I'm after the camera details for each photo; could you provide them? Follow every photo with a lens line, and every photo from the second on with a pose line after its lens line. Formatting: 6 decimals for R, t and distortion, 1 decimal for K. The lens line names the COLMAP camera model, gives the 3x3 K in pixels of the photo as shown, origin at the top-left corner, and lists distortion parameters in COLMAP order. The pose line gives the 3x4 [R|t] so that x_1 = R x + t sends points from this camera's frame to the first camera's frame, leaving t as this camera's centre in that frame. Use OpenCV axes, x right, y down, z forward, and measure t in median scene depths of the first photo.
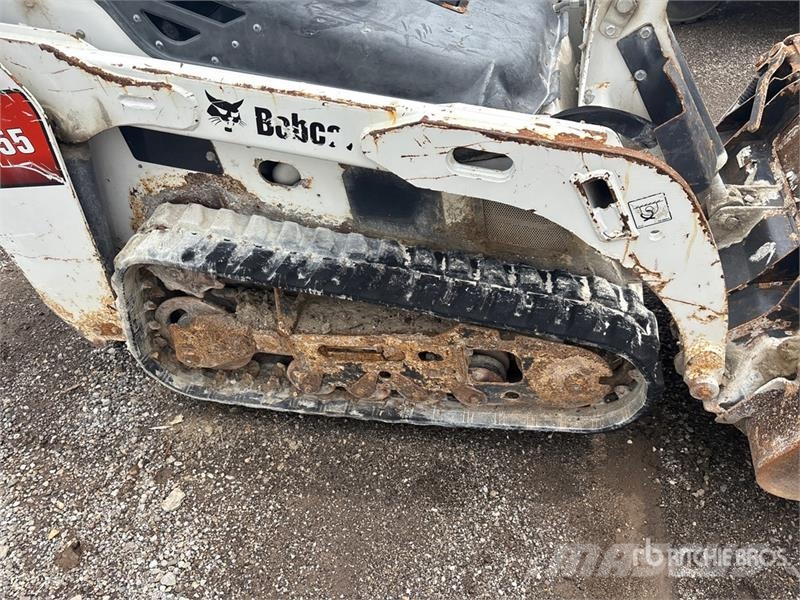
lens RADIAL K [[603.6, 0, 399.3], [0, 603.6, 307.4], [0, 0, 1]] dist [0.054826, -0.072708]
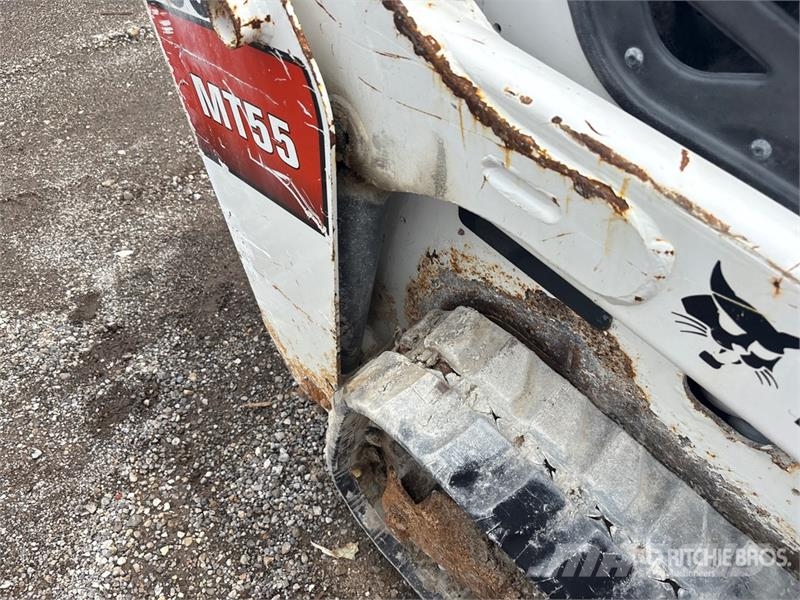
lens RADIAL K [[603.6, 0, 399.3], [0, 603.6, 307.4], [0, 0, 1]] dist [0.054826, -0.072708]
pose [[0.829997, 0.456072, -0.321097, -0.294439], [-0.411334, 0.889300, 0.199876, -0.279861], [0.376710, -0.033819, 0.925714, 0.528677]]
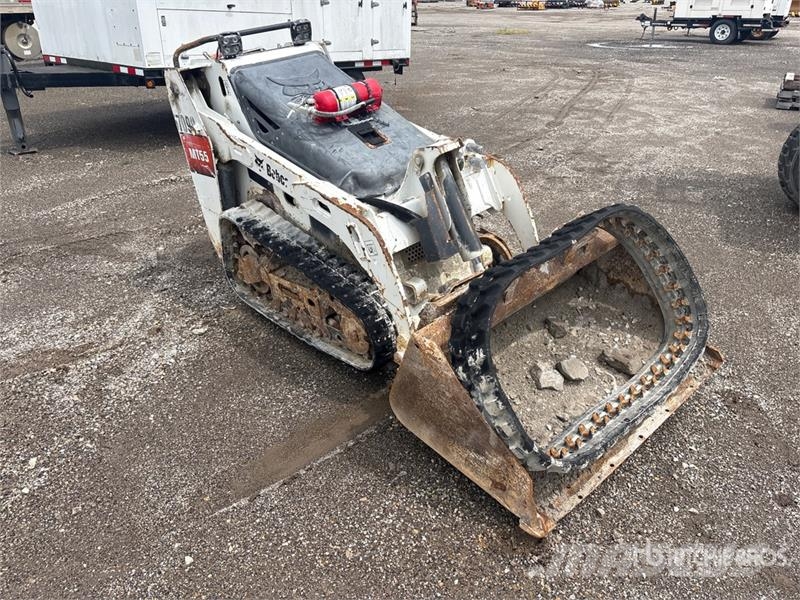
lens RADIAL K [[605.7, 0, 400.0], [0, 605.7, 300.0], [0, 0, 1]] dist [0.002627, -0.077278]
pose [[0.826775, 0.333101, -0.453307, 1.237833], [-0.397735, 0.916008, -0.052312, 0.065251], [0.397808, 0.223546, 0.889818, -0.671316]]
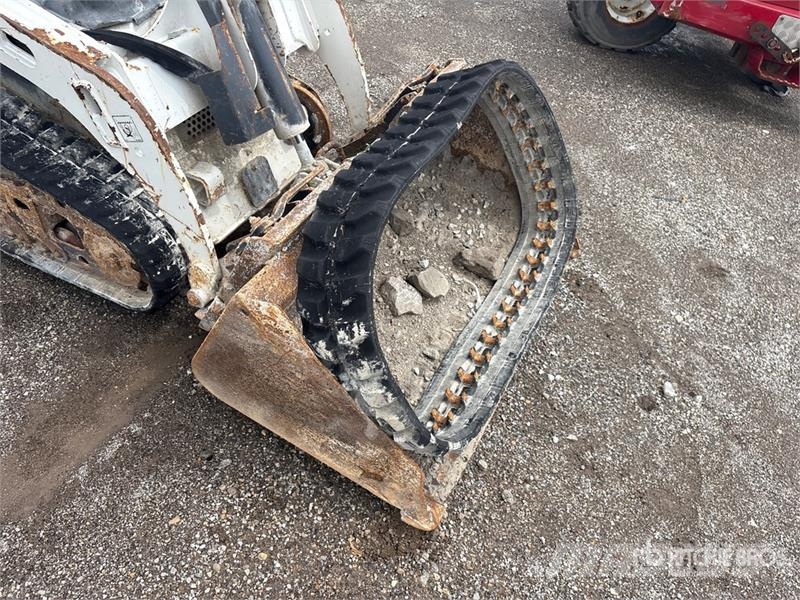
lens RADIAL K [[599.7, 0, 400.0], [0, 599.7, 300.0], [0, 0, 1]] dist [0.050968, -0.073092]
pose [[0.941165, 0.337011, 0.025148, 0.827061], [-0.337914, 0.937407, 0.084162, -0.099494], [0.004790, -0.087708, 0.996135, -0.212384]]
